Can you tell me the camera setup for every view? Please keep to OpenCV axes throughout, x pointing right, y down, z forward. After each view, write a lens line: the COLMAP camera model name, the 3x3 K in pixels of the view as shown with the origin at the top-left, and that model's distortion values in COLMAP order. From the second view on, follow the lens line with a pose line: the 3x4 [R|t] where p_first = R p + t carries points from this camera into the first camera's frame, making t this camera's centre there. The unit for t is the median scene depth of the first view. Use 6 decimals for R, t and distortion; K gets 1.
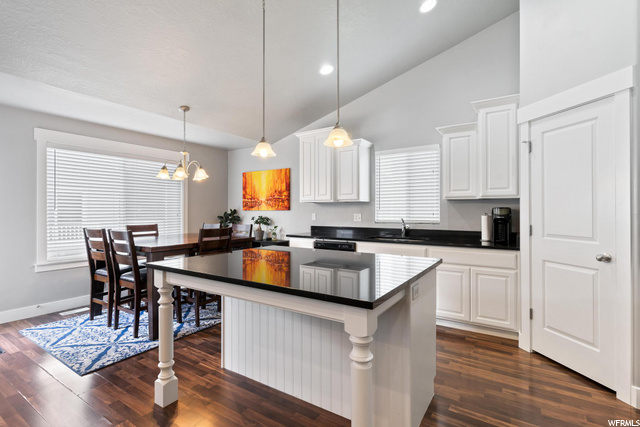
lens RADIAL K [[310.2, 0, 318.0], [0, 310.2, 212.1], [0, 0, 1]] dist [-0.004034, -0.000641]
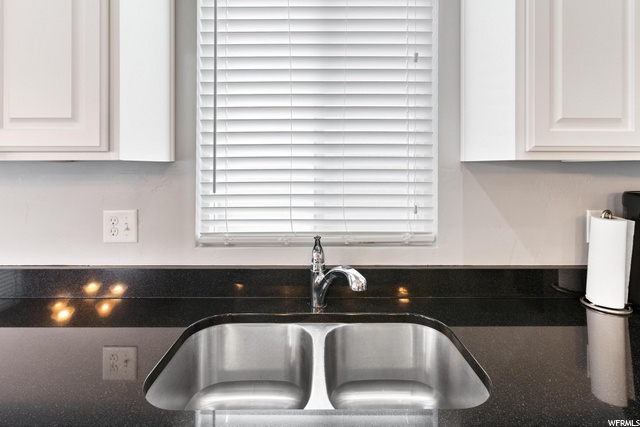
lens RADIAL K [[310.2, 0, 320.6], [0, 310.2, 168.3], [0, 0, 1]] dist [-0.004034, -0.000641]
pose [[0.819512, -0.000340, 0.573062, 0.139237], [0.002028, 0.999995, -0.002306, -0.031414], [-0.573059, 0.003052, 0.819508, 0.836236]]
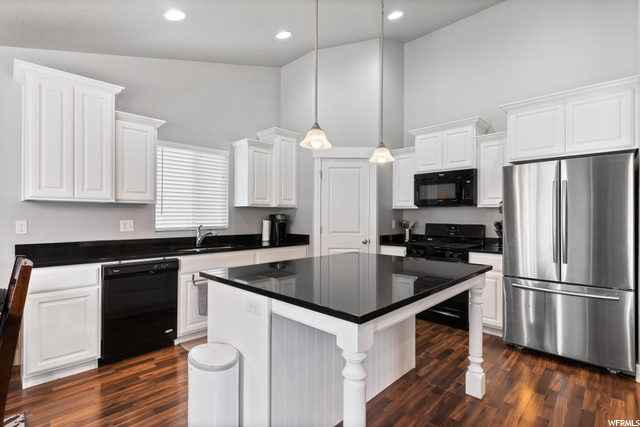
lens RADIAL K [[310.2, 0, 321.5], [0, 310.2, 213.5], [0, 0, 1]] dist [-0.004034, -0.000641]
pose [[0.170278, 0.009273, 0.985352, -0.575807], [0.000033, 0.999956, -0.009416, -0.004459], [-0.985396, 0.001636, 0.170270, 0.526198]]
